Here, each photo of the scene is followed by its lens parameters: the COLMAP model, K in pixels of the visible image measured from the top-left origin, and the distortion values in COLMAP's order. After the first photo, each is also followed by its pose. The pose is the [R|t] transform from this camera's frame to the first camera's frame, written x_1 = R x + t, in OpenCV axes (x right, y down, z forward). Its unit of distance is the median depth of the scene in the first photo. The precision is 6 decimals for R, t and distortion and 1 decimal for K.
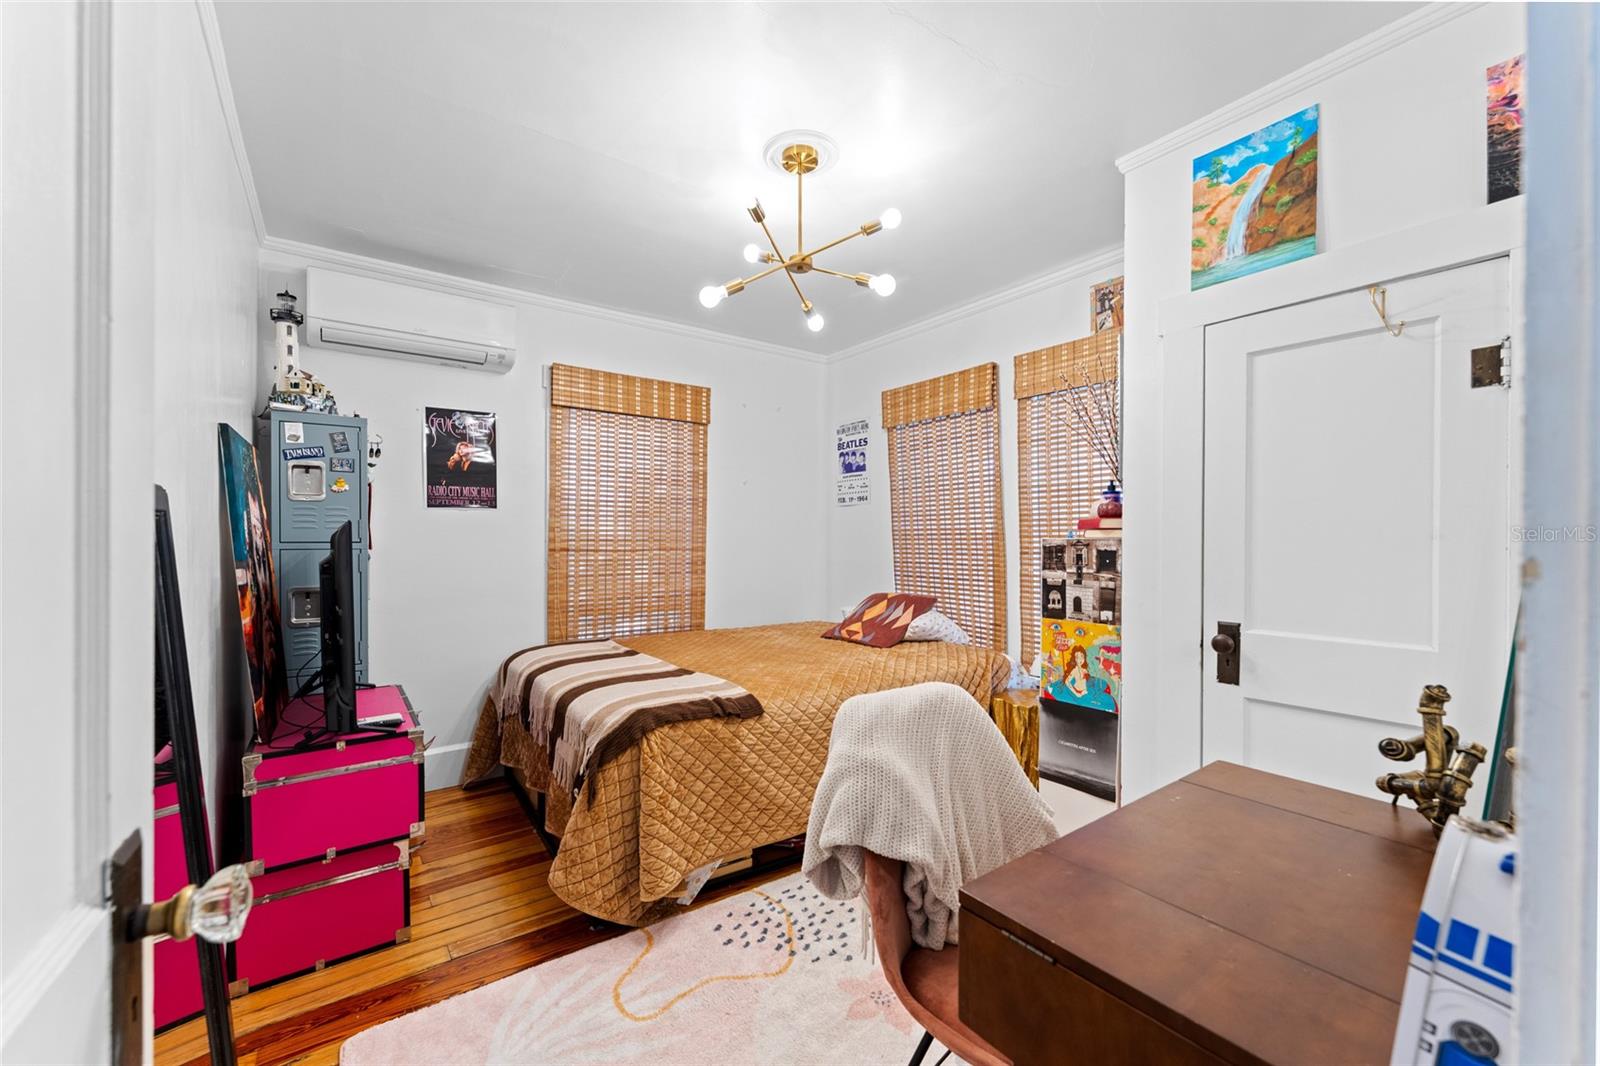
lens RADIAL K [[641.1, 0, 797.1], [0, 641.1, 541.5], [0, 0, 1]] dist [-0.000255, -0.000828]
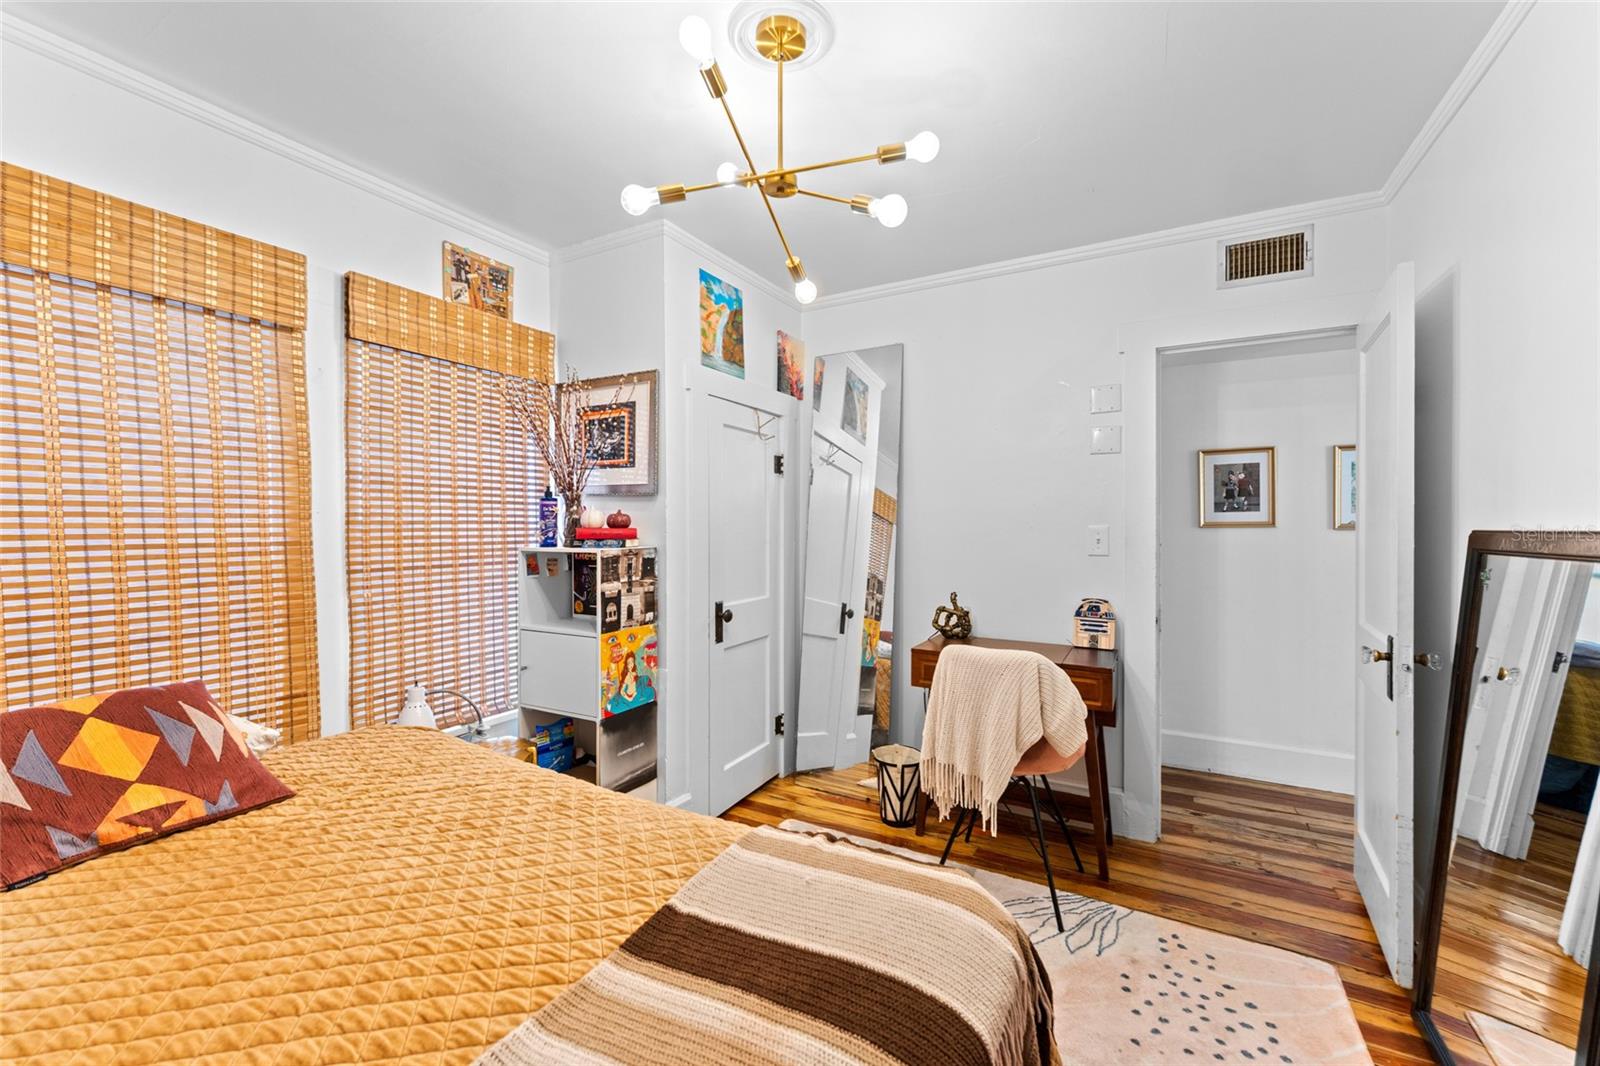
lens RADIAL K [[641.1, 0, 799.8], [0, 641.1, 527.3], [0, 0, 1]] dist [-0.000255, -0.000828]
pose [[-0.418281, -0.007215, 0.908289, -0.627264], [-0.002801, 0.999974, 0.006653, -0.047187], [-0.908313, 0.000239, -0.418290, 1.208207]]
